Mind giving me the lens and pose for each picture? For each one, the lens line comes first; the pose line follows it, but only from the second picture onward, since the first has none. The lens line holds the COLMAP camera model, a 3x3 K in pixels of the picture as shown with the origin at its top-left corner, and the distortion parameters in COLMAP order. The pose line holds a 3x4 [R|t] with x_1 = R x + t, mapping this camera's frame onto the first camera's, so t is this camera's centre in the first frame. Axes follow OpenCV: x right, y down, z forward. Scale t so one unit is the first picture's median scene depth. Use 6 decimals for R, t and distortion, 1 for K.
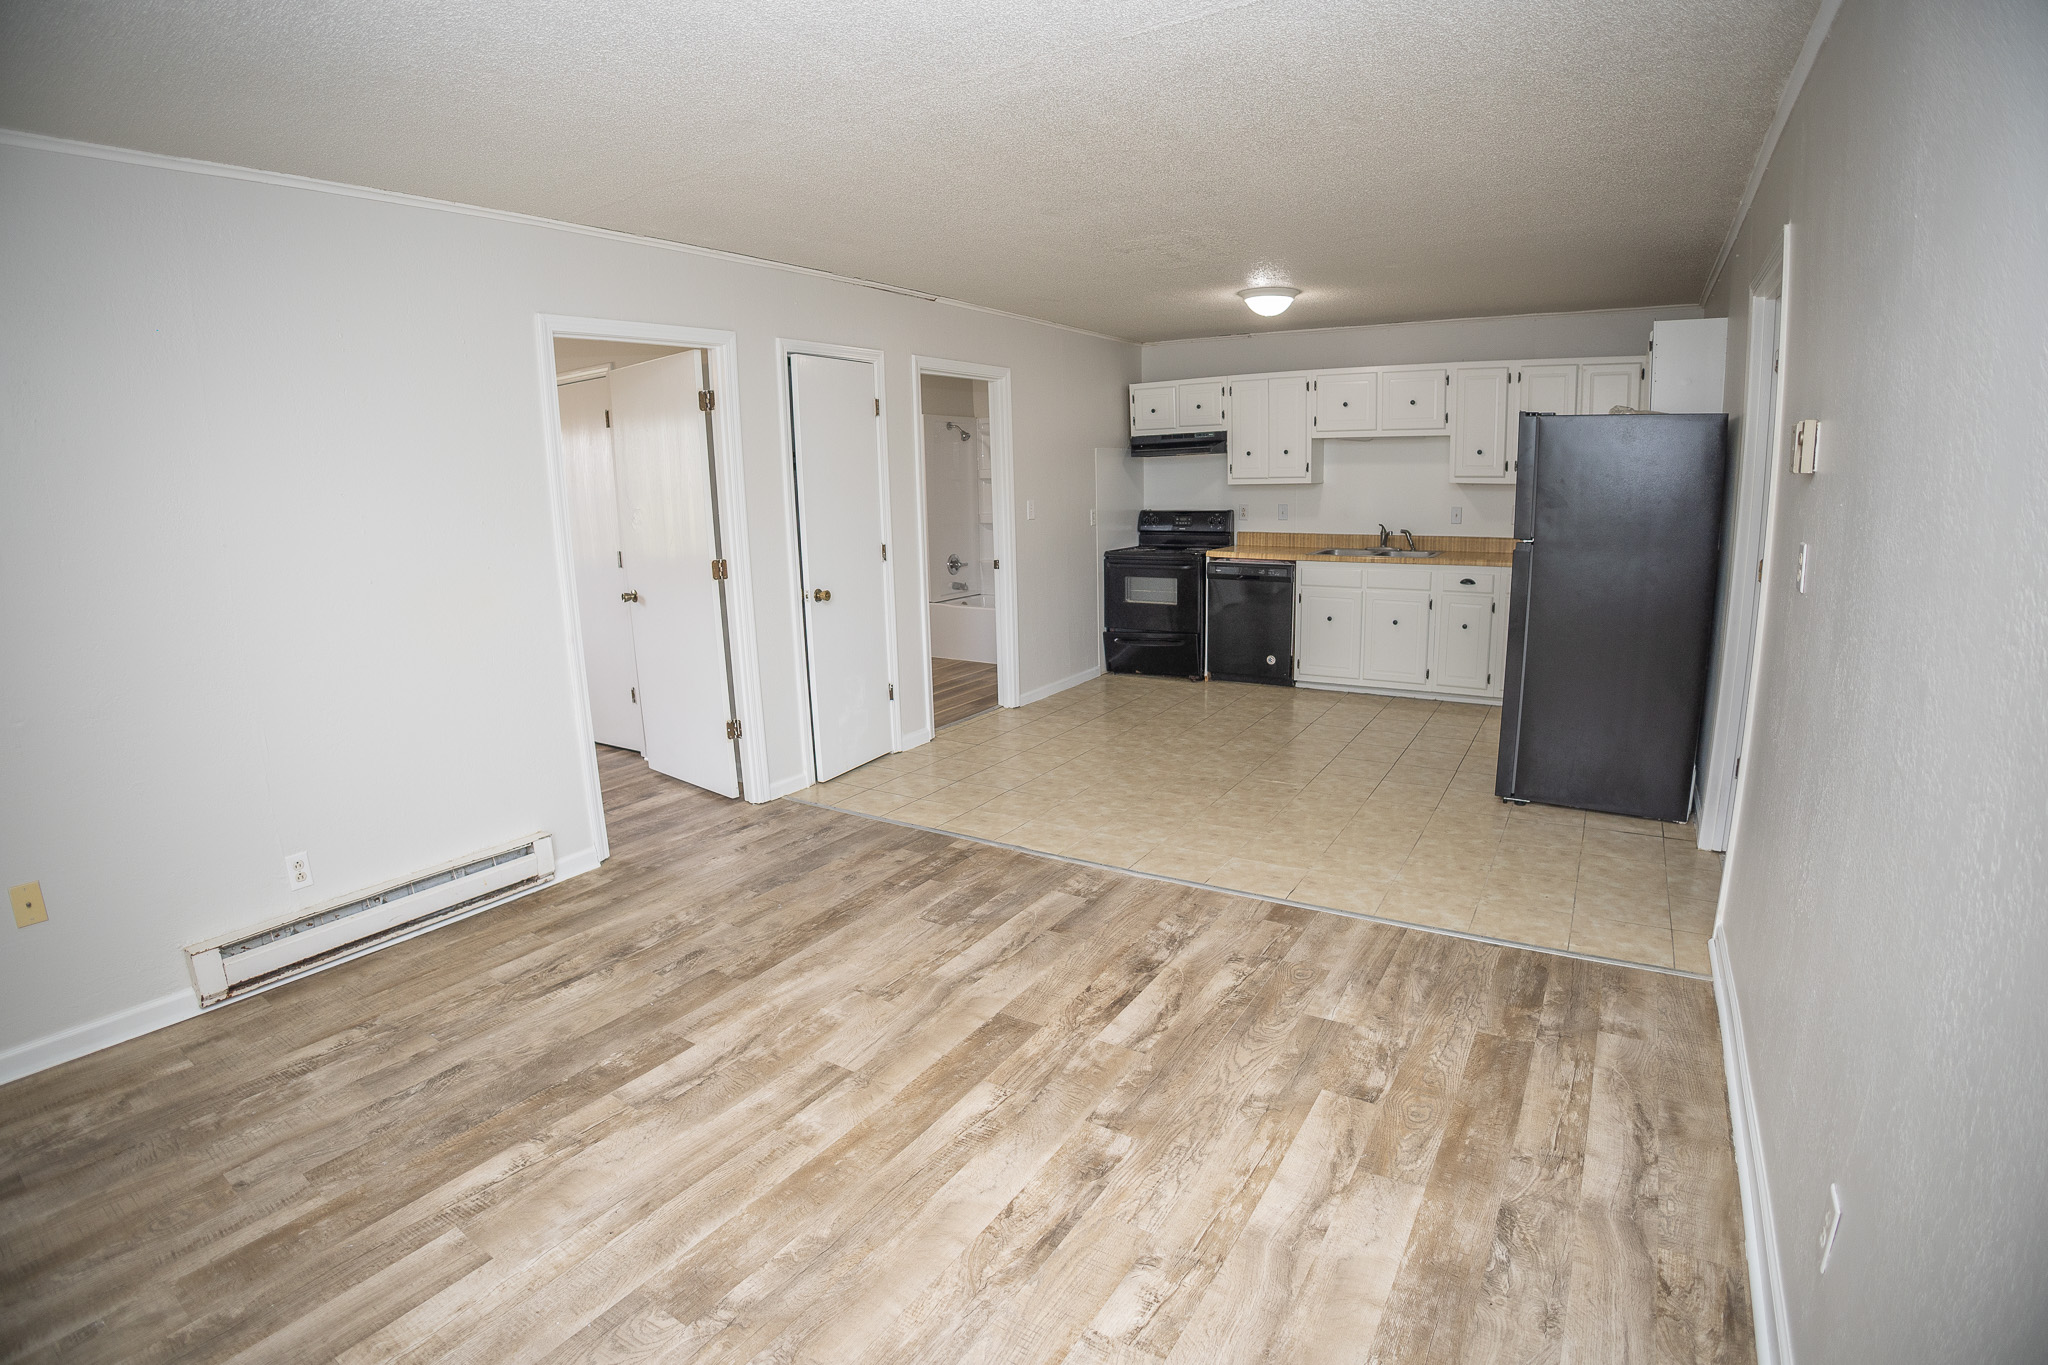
lens RADIAL K [[961.1, 0, 1016.0], [0, 961.1, 686.6], [0, 0, 1]] dist [-0.151524, 0.038595]
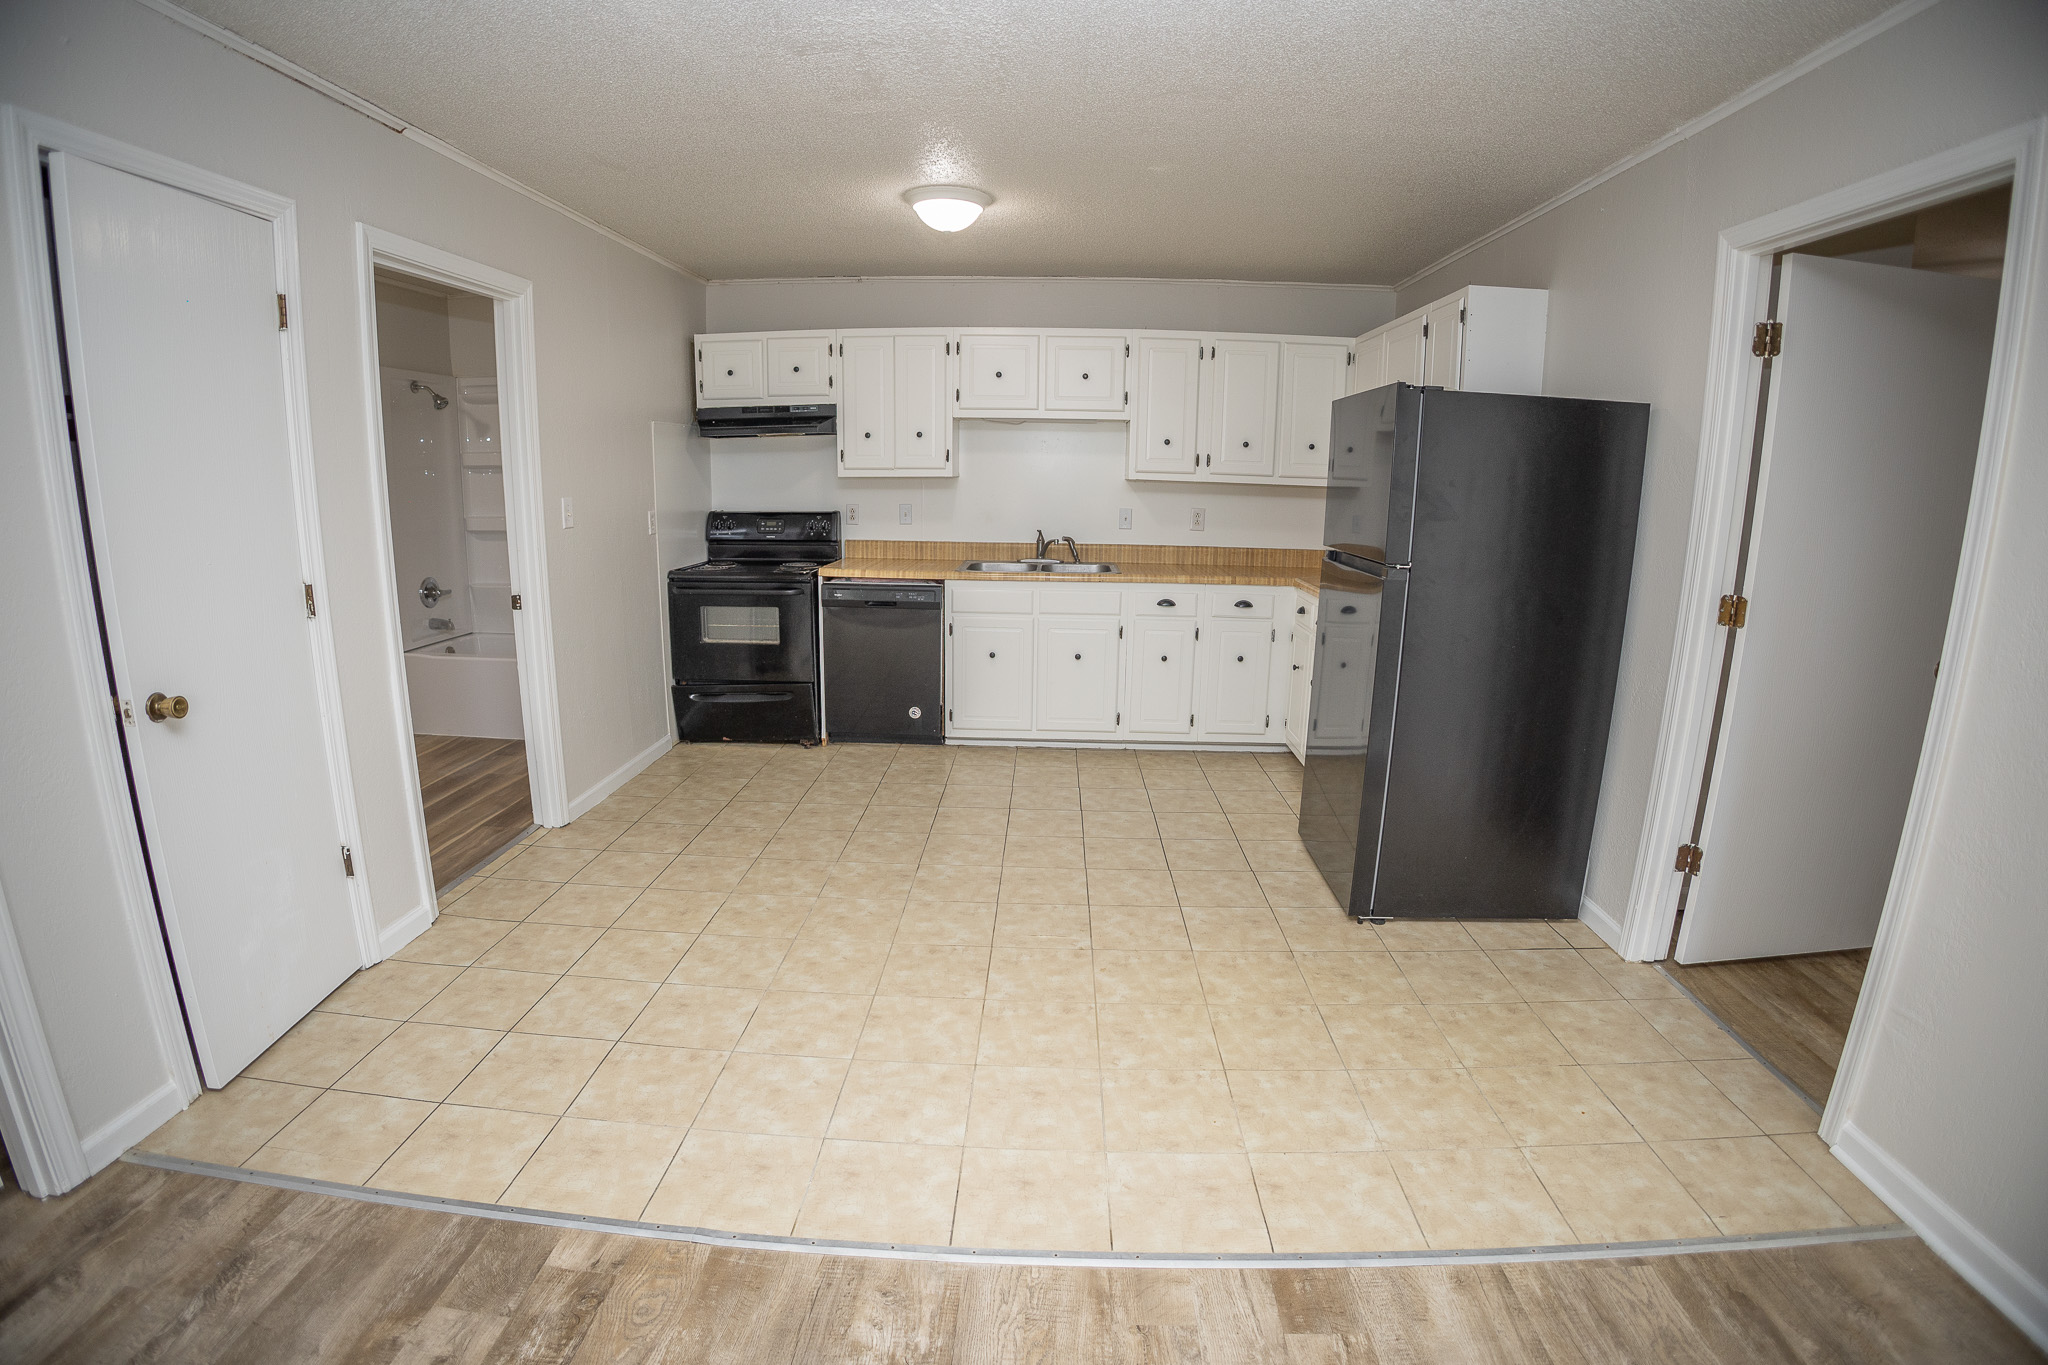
lens RADIAL K [[961.1, 0, 1016.0], [0, 961.1, 686.6], [0, 0, 1]] dist [-0.151524, 0.038595]
pose [[0.864281, -0.069113, 0.498239, -0.049063], [0.067474, 0.997493, 0.021321, -0.076450], [-0.498463, 0.015191, 0.866778, 0.393676]]
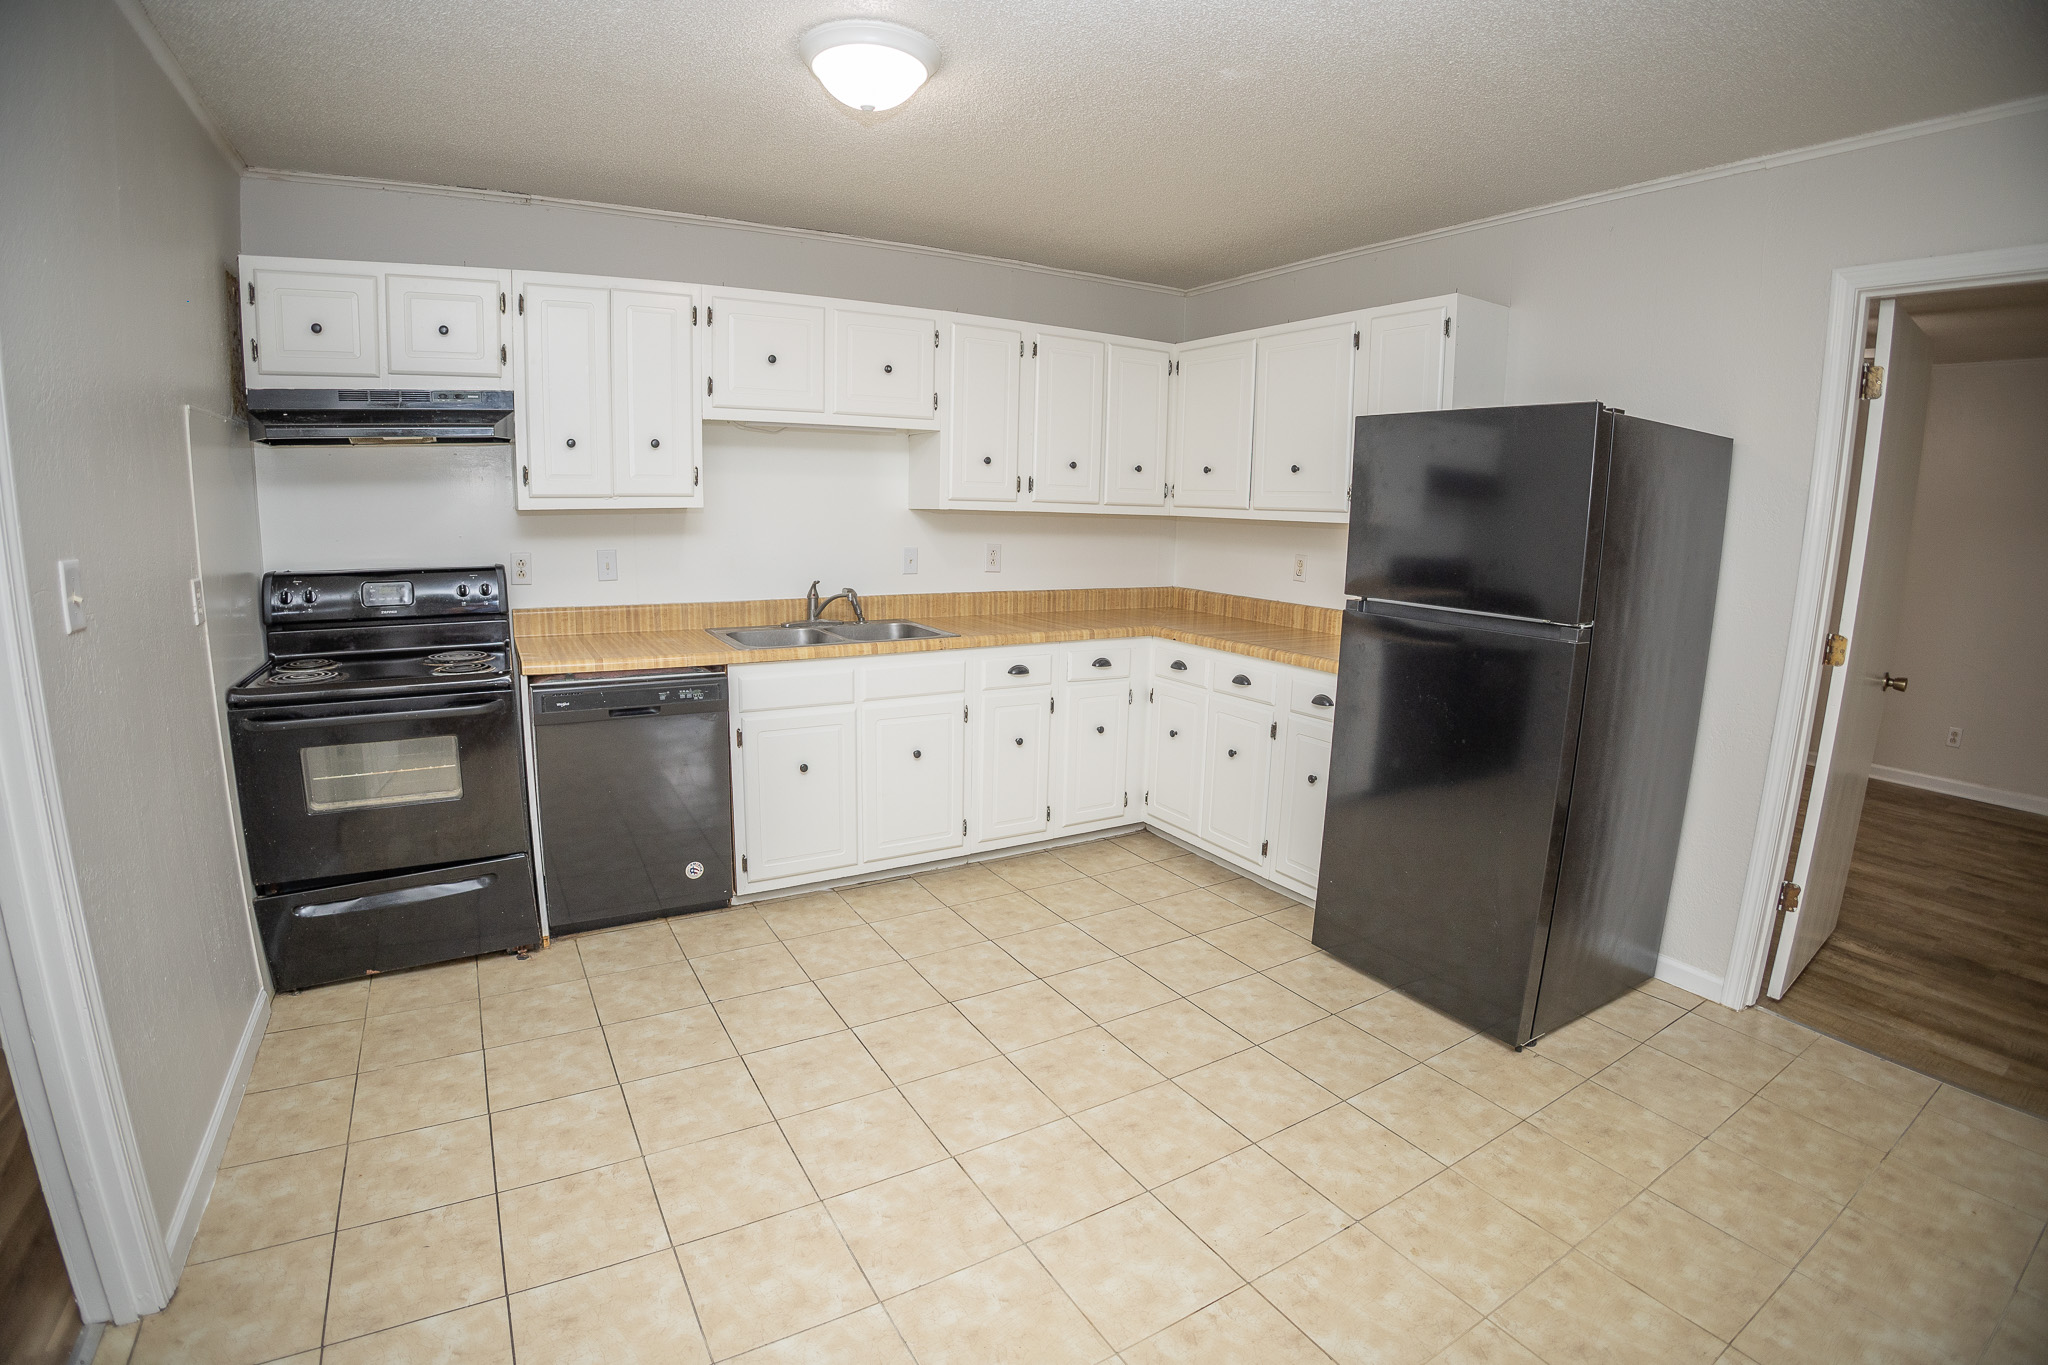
lens RADIAL K [[961.1, 0, 1016.0], [0, 961.1, 686.6], [0, 0, 1]] dist [-0.151524, 0.038595]
pose [[0.450104, -0.125999, 0.884042, -0.092197], [0.154945, 0.985998, 0.061641, -0.161466], [-0.879431, 0.109233, 0.463325, 0.801814]]
